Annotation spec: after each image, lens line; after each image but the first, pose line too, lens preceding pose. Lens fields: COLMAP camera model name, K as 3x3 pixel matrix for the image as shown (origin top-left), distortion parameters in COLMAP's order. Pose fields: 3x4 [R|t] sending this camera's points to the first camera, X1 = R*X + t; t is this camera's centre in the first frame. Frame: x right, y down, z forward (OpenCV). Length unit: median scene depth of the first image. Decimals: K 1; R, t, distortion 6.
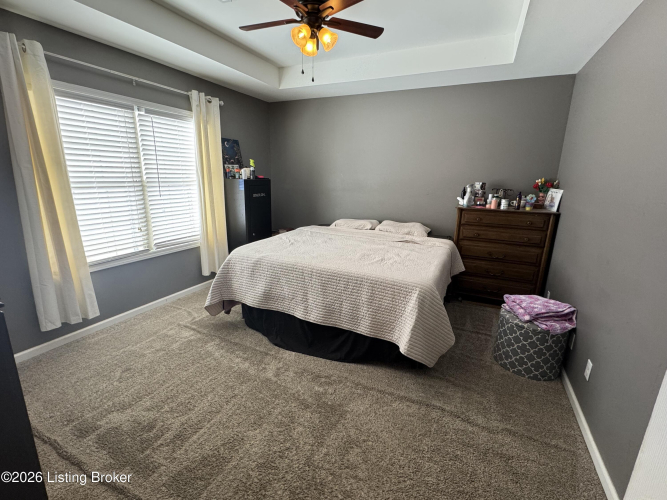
lens RADIAL K [[301.2, 0, 332.9], [0, 301.2, 250.8], [0, 0, 1]] dist [-0.004284, 0.000214]
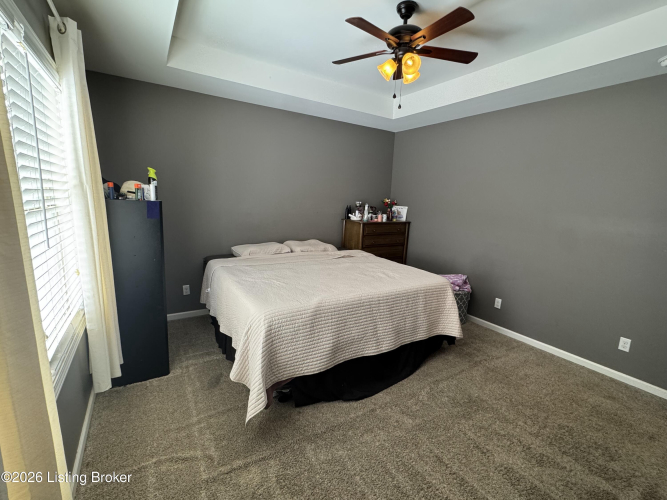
lens RADIAL K [[301.2, 0, 334.5], [0, 301.2, 250.6], [0, 0, 1]] dist [-0.004284, 0.000214]
pose [[0.533345, -0.146571, 0.833103, -0.841900], [0.178086, 0.982256, 0.058802, -0.152901], [-0.826939, 0.117002, 0.549984, 0.531658]]
